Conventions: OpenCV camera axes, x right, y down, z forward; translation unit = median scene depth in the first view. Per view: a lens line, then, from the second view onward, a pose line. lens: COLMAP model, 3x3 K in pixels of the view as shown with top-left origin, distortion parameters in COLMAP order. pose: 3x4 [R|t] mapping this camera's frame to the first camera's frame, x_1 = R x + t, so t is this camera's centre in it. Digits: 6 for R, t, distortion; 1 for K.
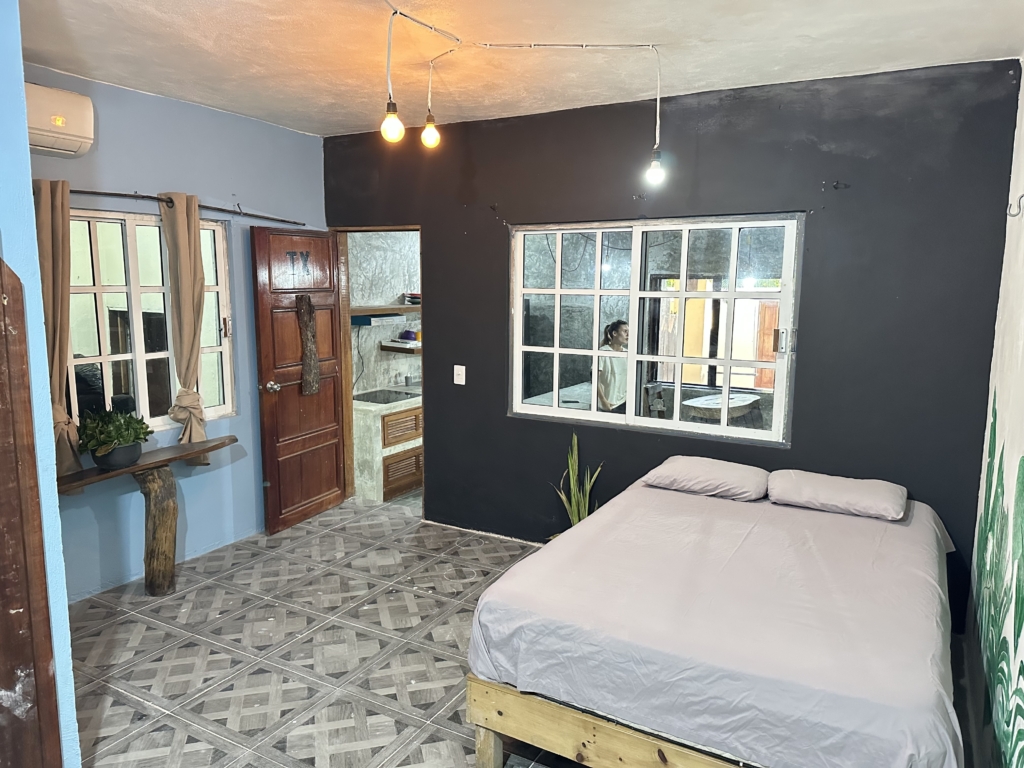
lens RADIAL K [[719.0, 0, 512.0], [0, 719.0, 384.0], [0, 0, 1]] dist [0.001539, -0.007385]
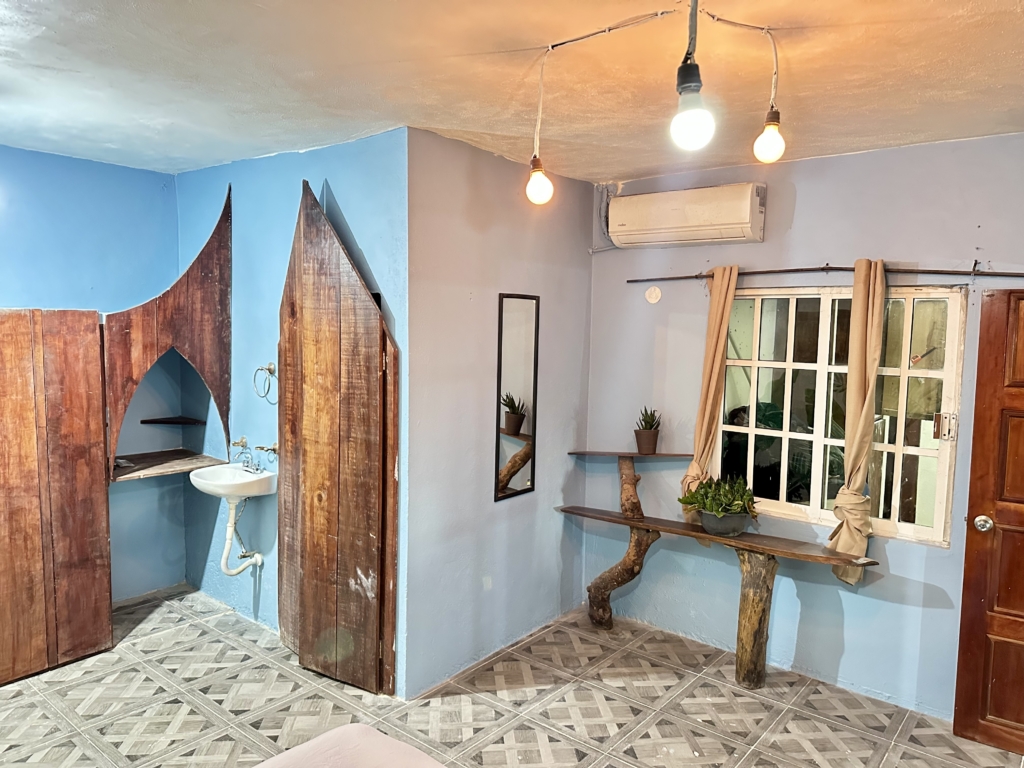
lens RADIAL K [[719.0, 0, 512.0], [0, 719.0, 384.0], [0, 0, 1]] dist [0.001539, -0.007385]
pose [[-0.168417, 0.074818, -0.982872, 0.478594], [-0.171528, 0.979678, 0.103967, -0.144752], [0.970677, 0.186100, -0.152161, 0.790207]]
